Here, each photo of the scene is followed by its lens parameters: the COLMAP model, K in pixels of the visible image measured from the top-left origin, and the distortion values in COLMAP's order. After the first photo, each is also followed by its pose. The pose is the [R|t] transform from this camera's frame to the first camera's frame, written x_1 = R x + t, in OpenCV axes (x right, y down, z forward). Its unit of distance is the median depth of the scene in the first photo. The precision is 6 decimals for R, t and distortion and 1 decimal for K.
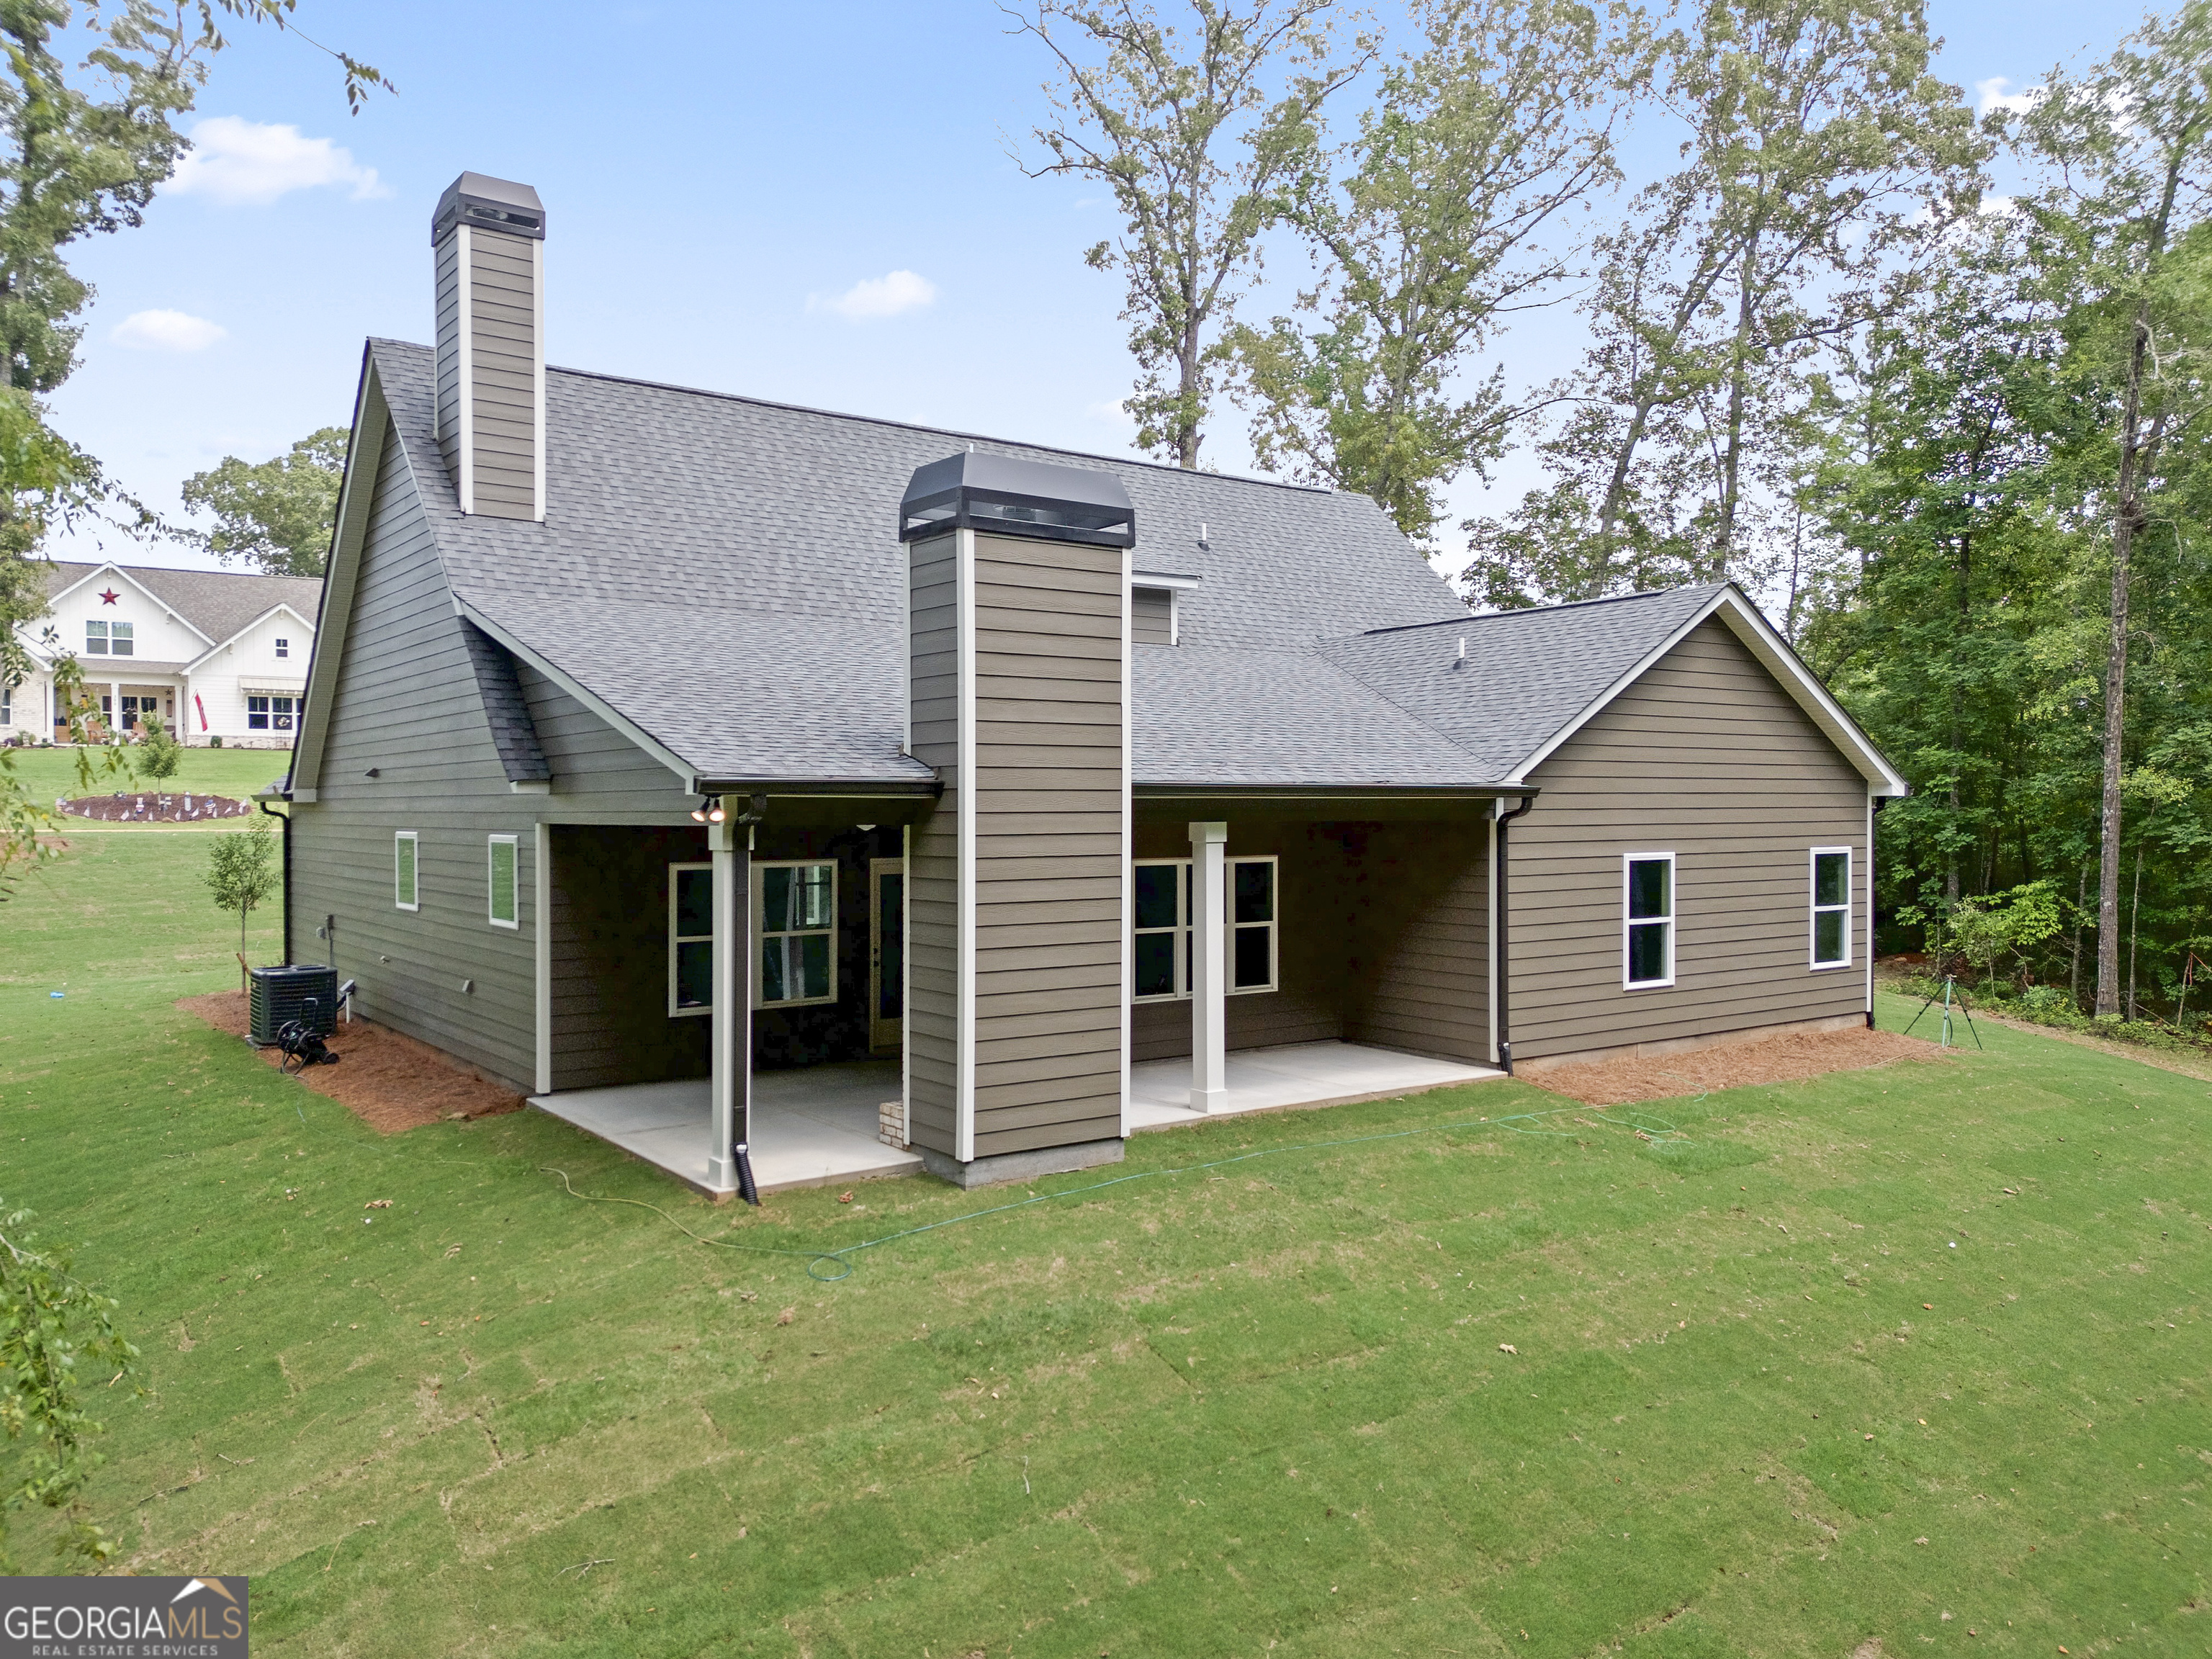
lens RADIAL K [[1618.5, 0, 1102.4], [0, 1618.5, 824.2], [0, 0, 1]] dist [0.082354, -0.087991]
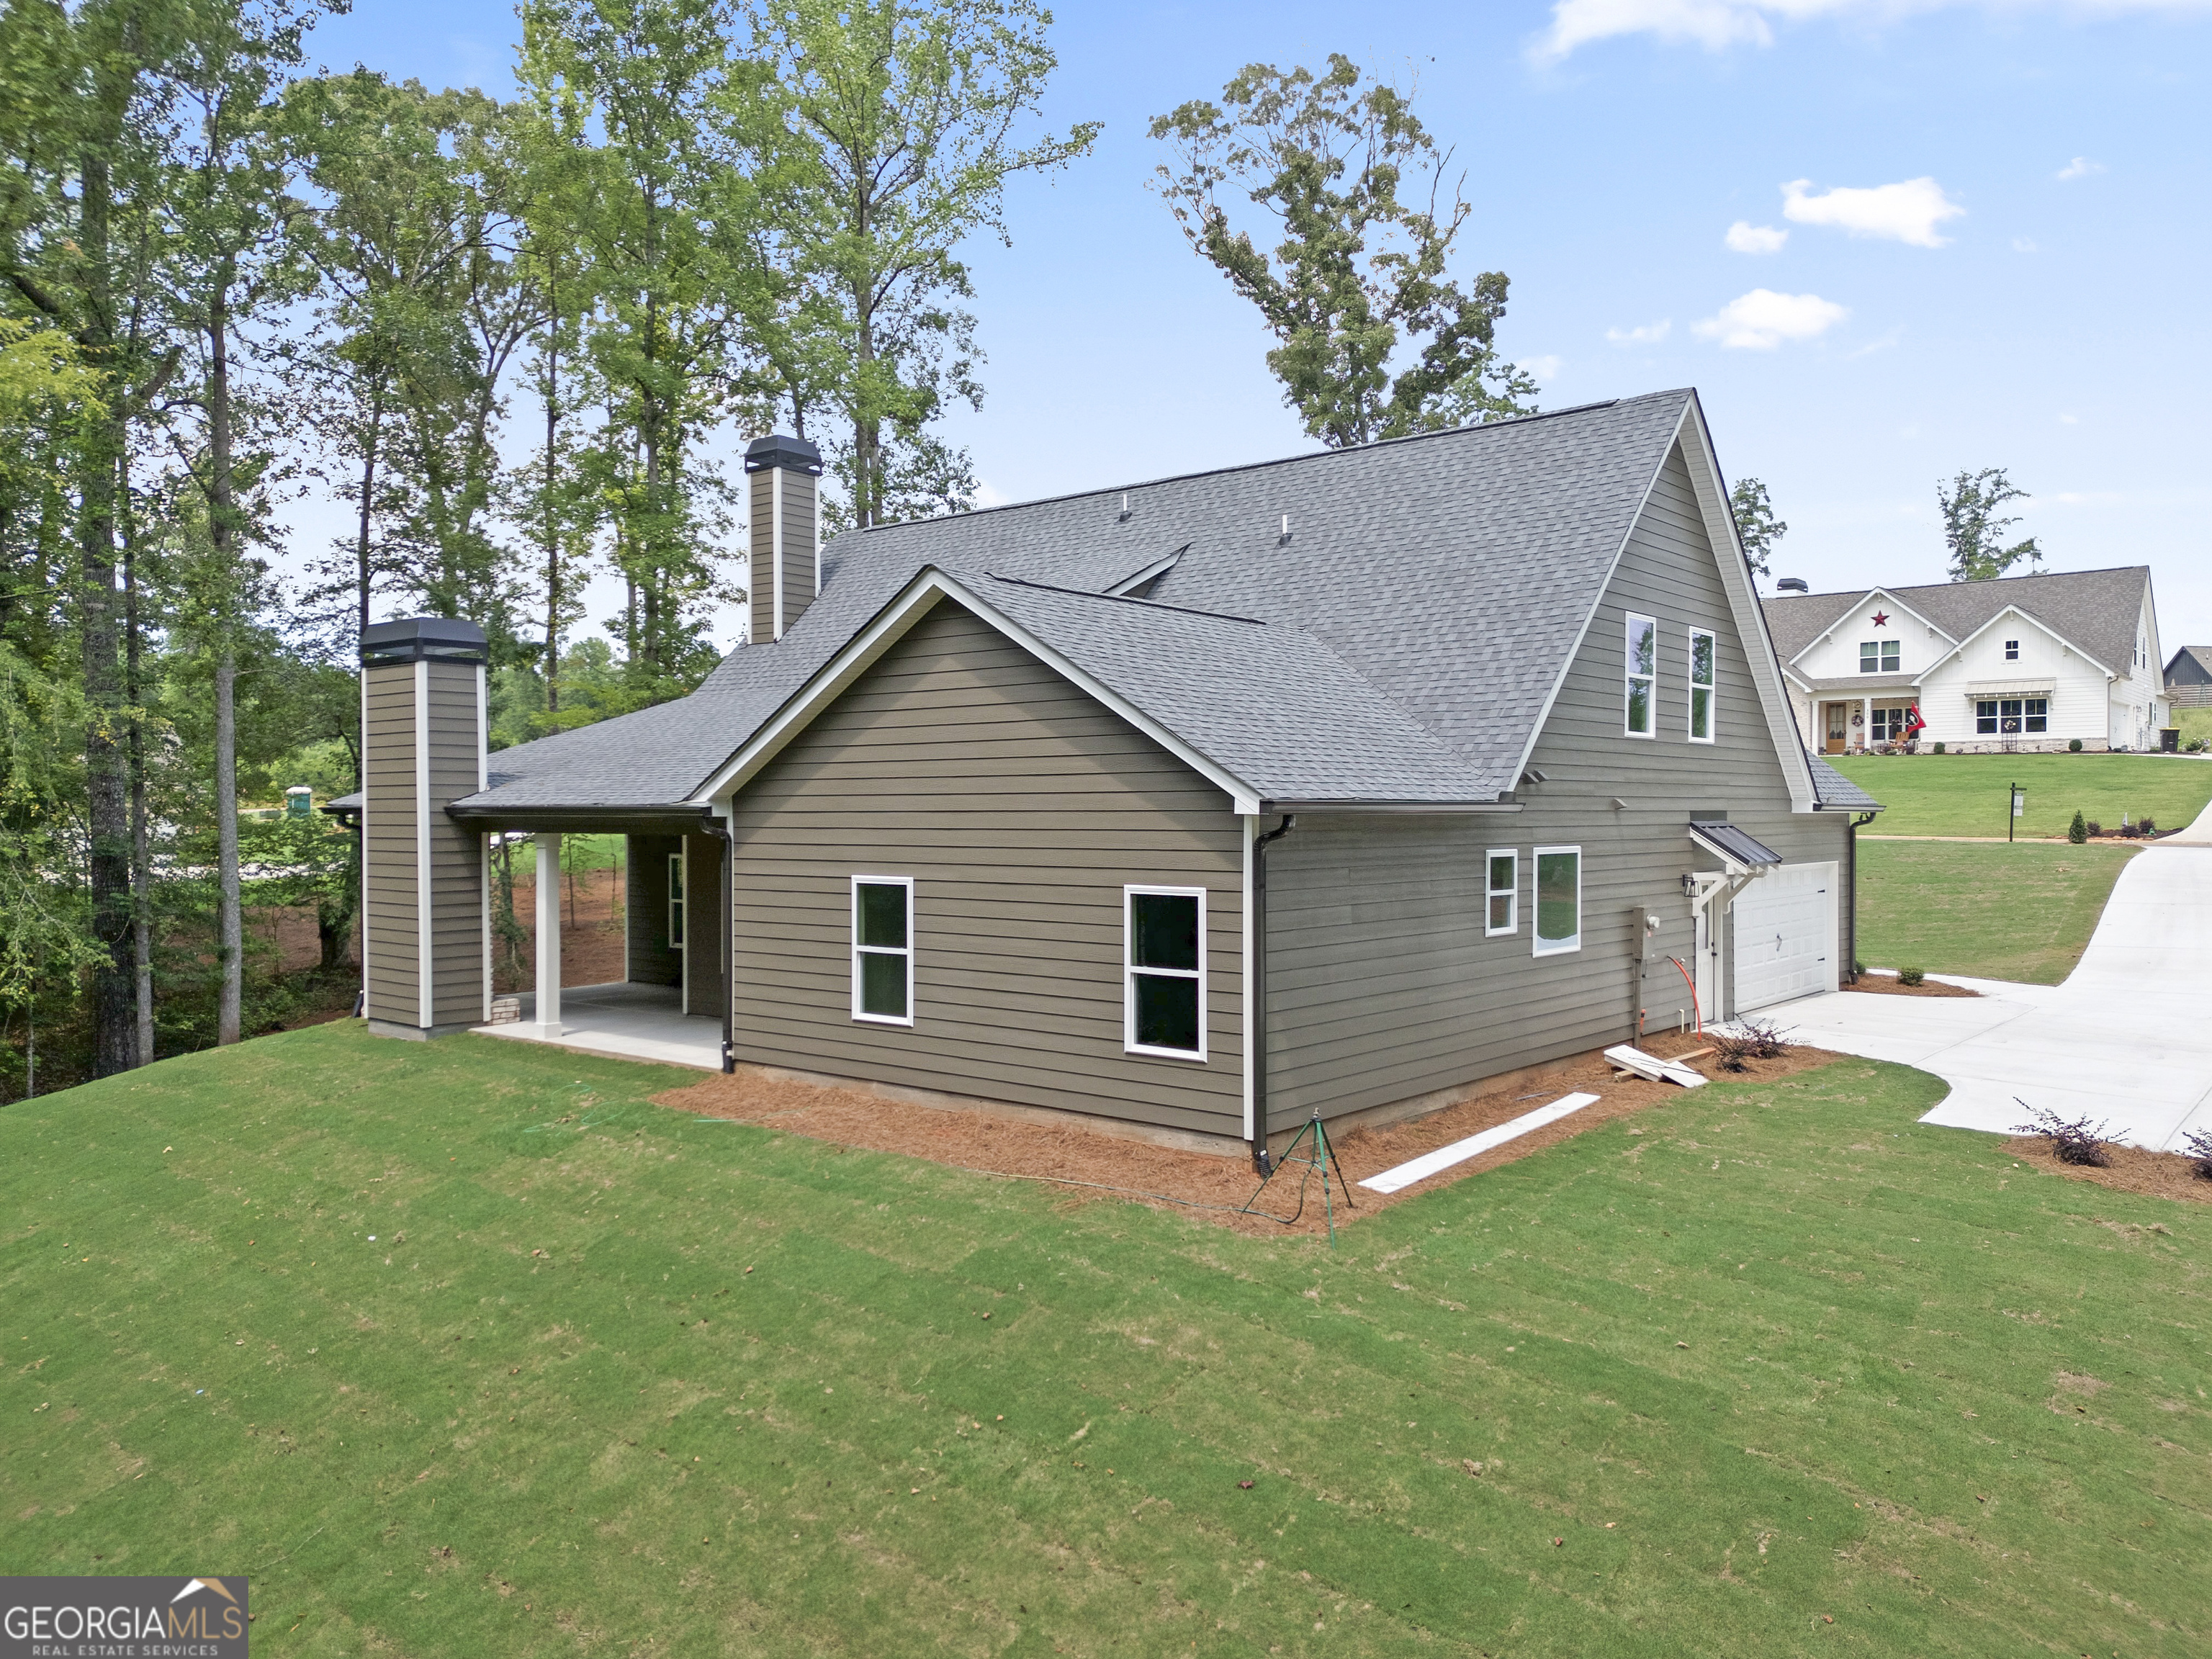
lens RADIAL K [[1618.5, 0, 1102.4], [0, 1618.5, 824.2], [0, 0, 1]] dist [0.082354, -0.087991]
pose [[0.236705, 0.010103, -0.971529, 1.118449], [-0.009804, 0.999920, 0.008009, -0.018312], [0.971532, 0.007629, 0.236785, 0.807396]]
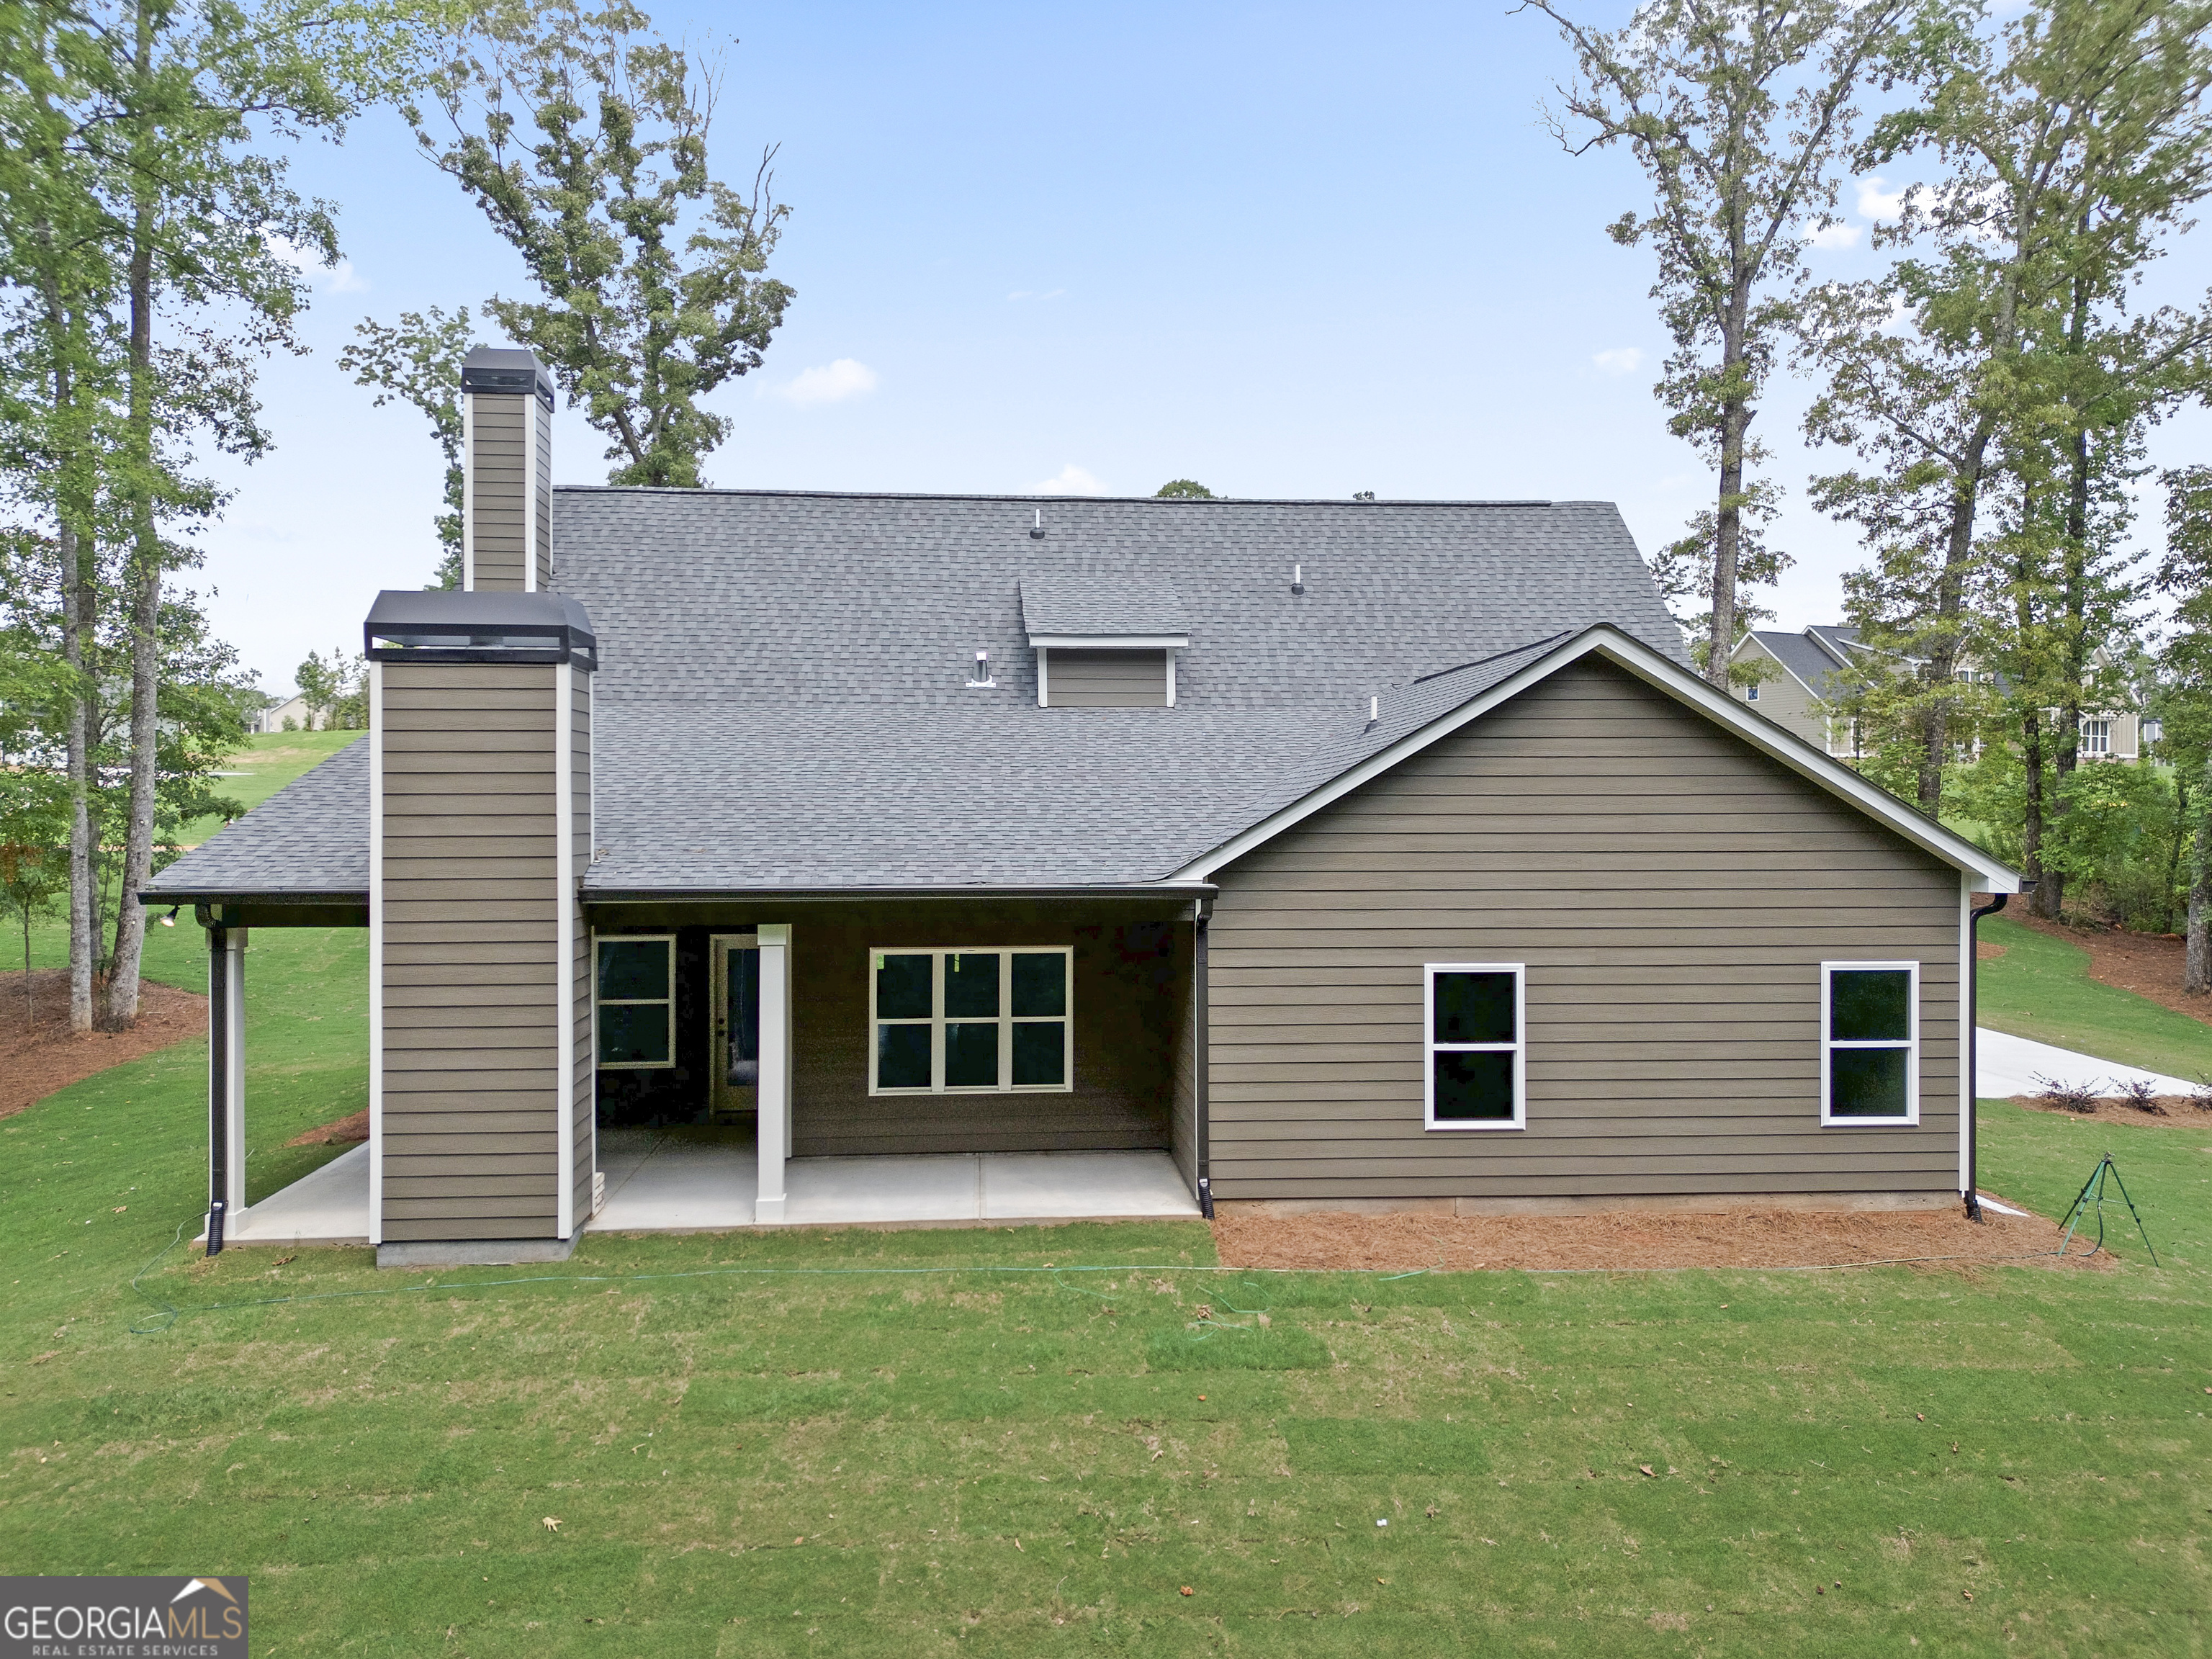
lens RADIAL K [[1618.5, 0, 1102.4], [0, 1618.5, 824.2], [0, 0, 1]] dist [0.082354, -0.087991]
pose [[0.850389, 0.007191, -0.526105, 0.538382], [-0.007560, 0.999970, 0.001448, -0.046310], [0.526099, 0.002746, 0.850419, 0.190005]]
